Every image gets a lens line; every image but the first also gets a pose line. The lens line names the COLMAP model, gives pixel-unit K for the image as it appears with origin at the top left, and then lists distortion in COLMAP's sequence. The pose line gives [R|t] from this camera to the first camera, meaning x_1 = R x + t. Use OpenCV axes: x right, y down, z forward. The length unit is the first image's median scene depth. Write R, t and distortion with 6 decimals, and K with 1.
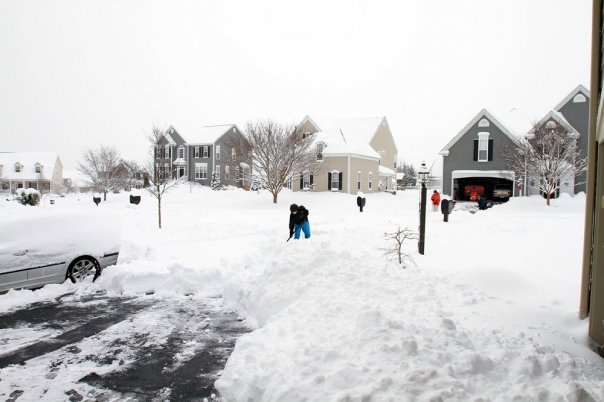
lens RADIAL K [[448.9, 0, 301.4], [0, 448.9, 205.8], [0, 0, 1]] dist [-0.096937, 0.064699]
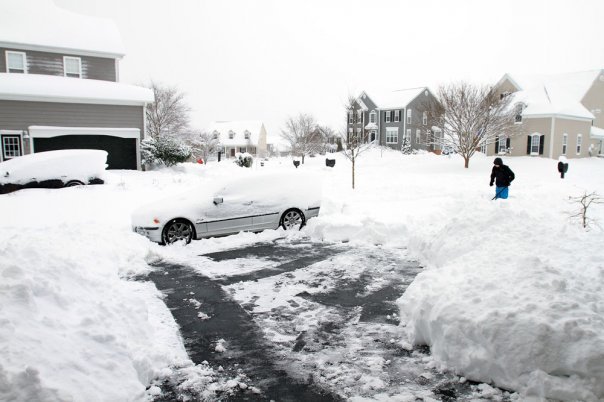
lens RADIAL K [[448.9, 0, 304.0], [0, 448.9, 209.9], [0, 0, 1]] dist [-0.096937, 0.064699]
pose [[0.915885, 0.045567, -0.398846, 0.008978], [-0.010038, 0.995826, 0.090721, 0.002039], [0.401315, -0.079086, 0.912520, -0.039000]]
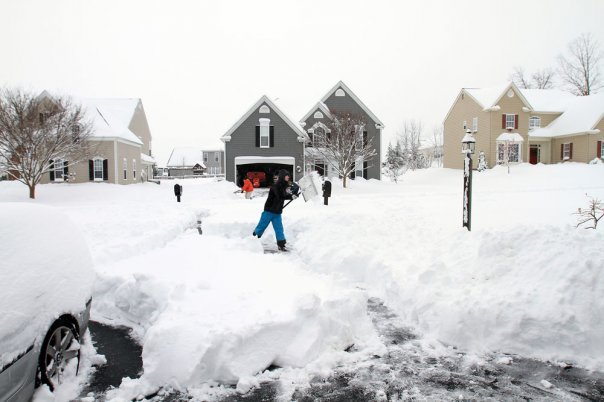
lens RADIAL K [[448.9, 0, 301.9], [0, 448.9, 204.1], [0, 0, 1]] dist [-0.096937, 0.064699]
pose [[0.807937, -0.051954, 0.586974, -0.182516], [0.043000, 0.998648, 0.029205, 0.002801], [-0.587697, 0.001644, 0.809079, 0.183565]]
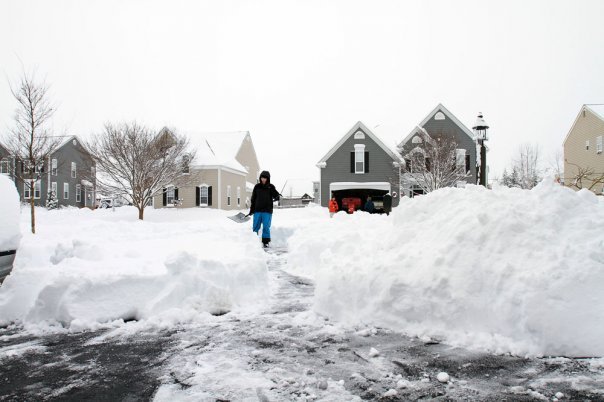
lens RADIAL K [[448.9, 0, 300.5], [0, 448.9, 204.8], [0, 0, 1]] dist [-0.096937, 0.064699]
pose [[0.936163, -0.009659, 0.351434, -0.103521], [0.031265, 0.997949, -0.055856, 0.033577], [-0.350174, 0.063278, 0.934545, 0.152040]]
